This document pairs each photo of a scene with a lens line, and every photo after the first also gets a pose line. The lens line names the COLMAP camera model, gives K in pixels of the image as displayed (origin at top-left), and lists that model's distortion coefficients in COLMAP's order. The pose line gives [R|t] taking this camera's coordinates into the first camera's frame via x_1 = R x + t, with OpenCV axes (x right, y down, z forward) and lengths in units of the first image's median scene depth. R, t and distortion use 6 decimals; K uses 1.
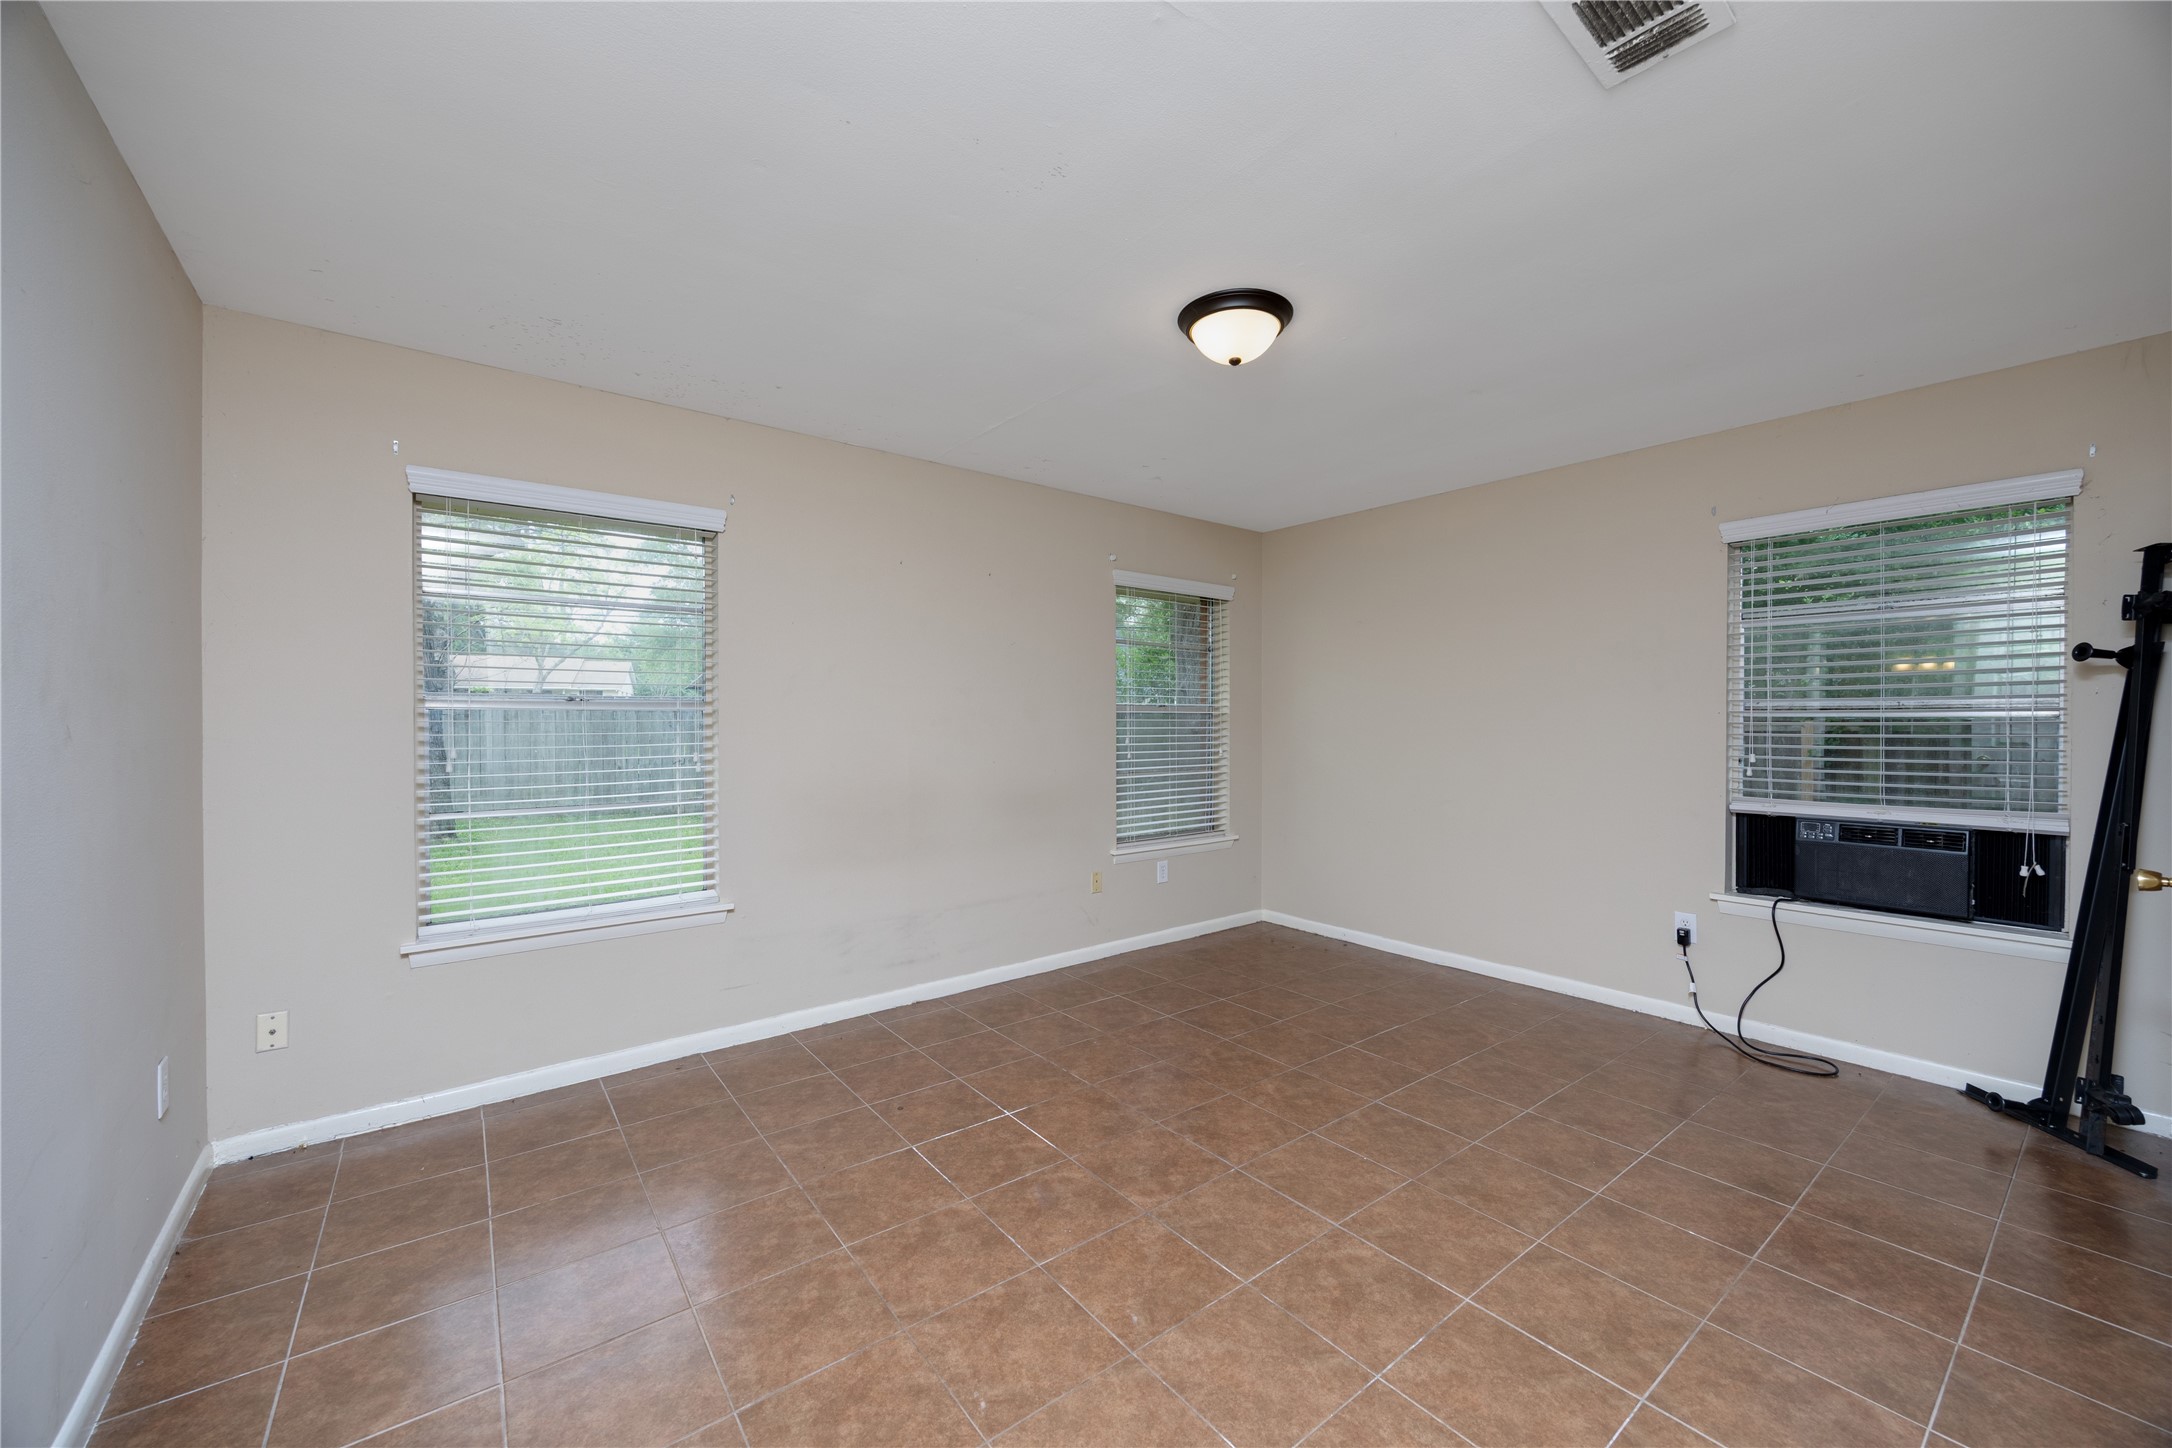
lens RADIAL K [[829.3, 0, 1089.9], [0, 829.3, 726.6], [0, 0, 1]] dist [-0.003430, 0.000135]
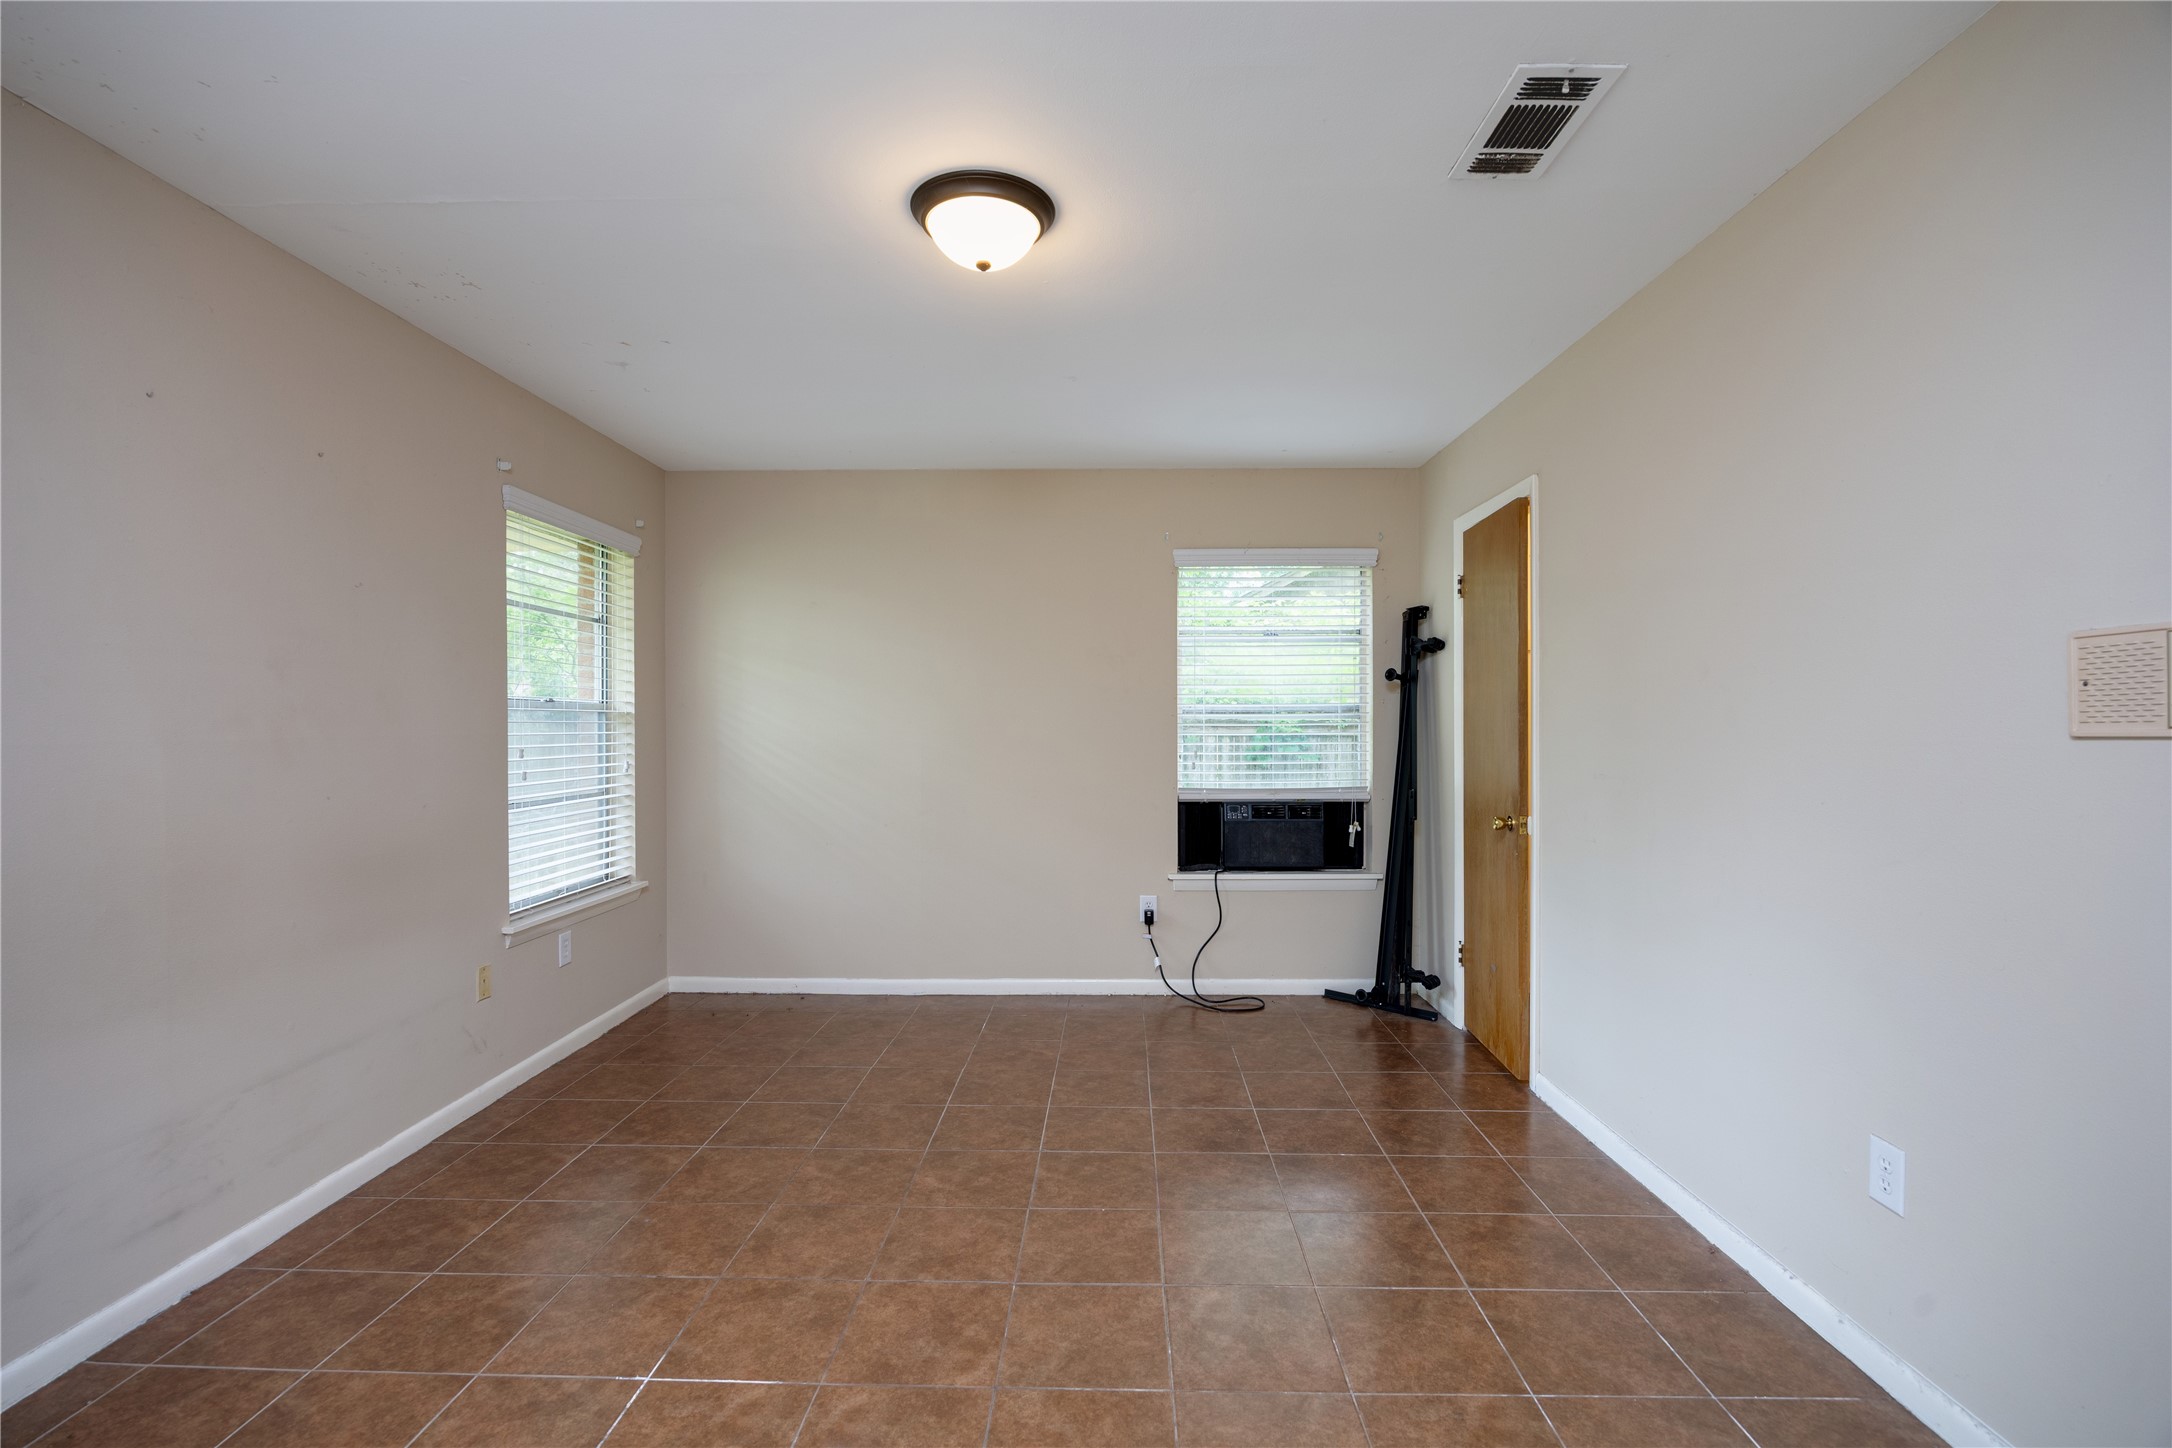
lens RADIAL K [[964.3, 0, 1100.2], [0, 964.3, 725.1], [0, 0, 1]] dist [-0.013742, 0.000506]
pose [[0.628090, -0.000502, 0.778141, -0.409343], [0.006566, 0.999968, -0.004655, 0.003034], [-0.778113, 0.008033, 0.628073, 0.298887]]
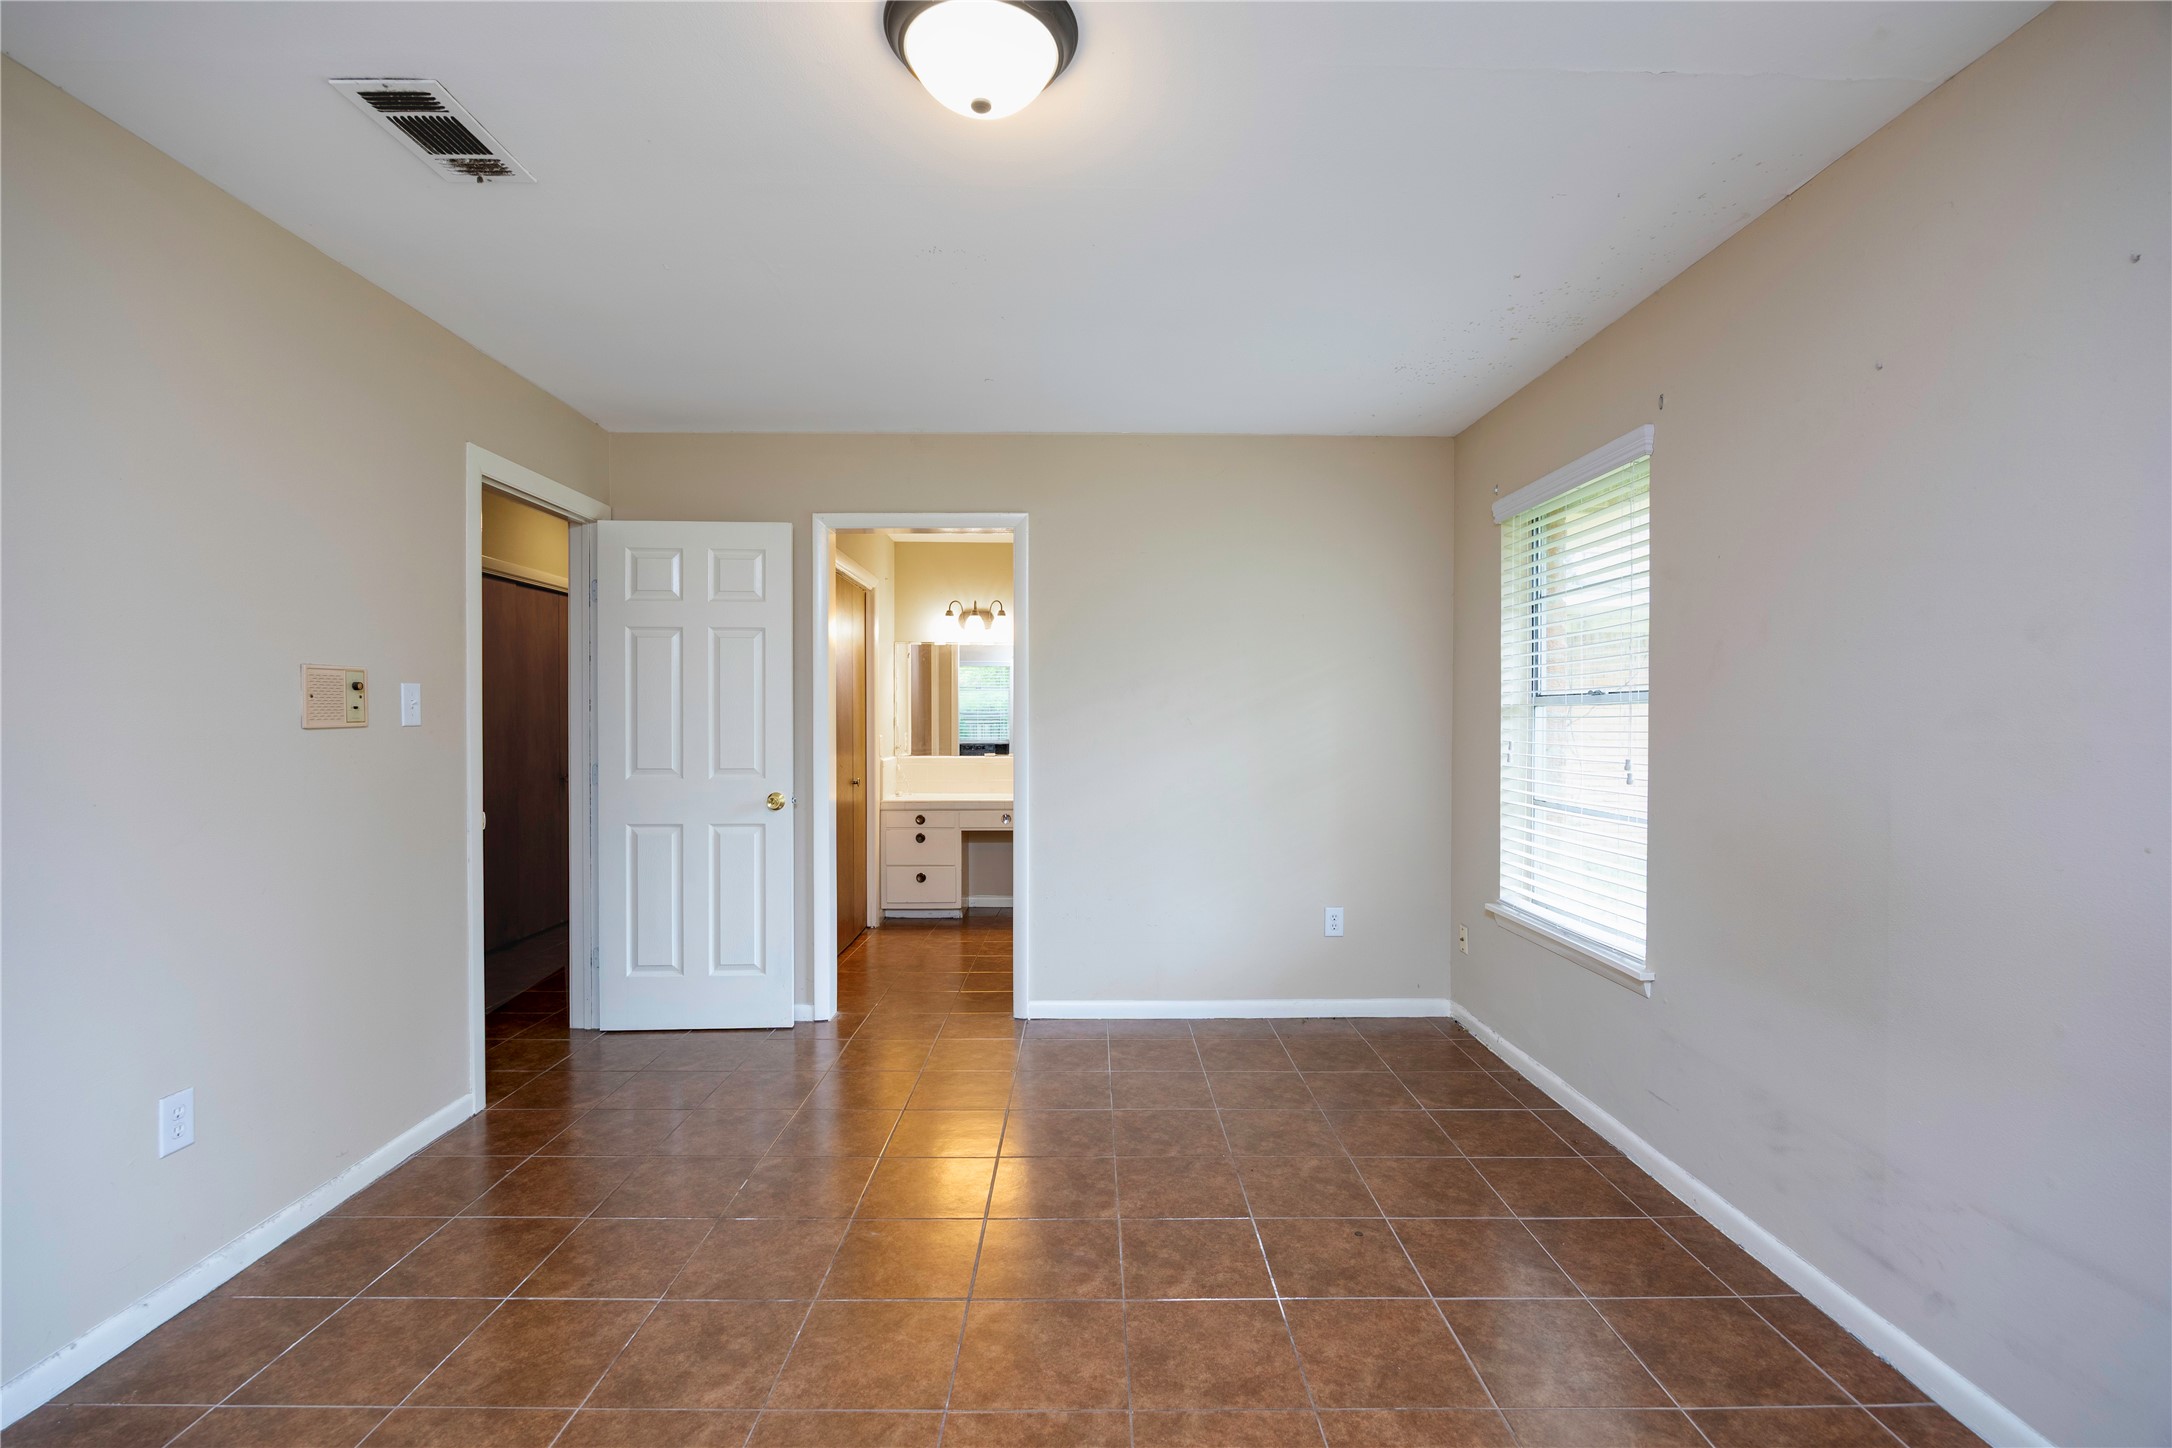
lens RADIAL K [[960.9, 0, 1086.0], [0, 960.9, 724.0], [0, 0, 1]] dist [-0.019865, -0.000156]
pose [[-0.615343, 0.006994, -0.788229, 0.577483], [-0.003906, 0.999921, 0.011921, -0.006699], [0.788250, 0.010415, -0.615267, 1.289917]]
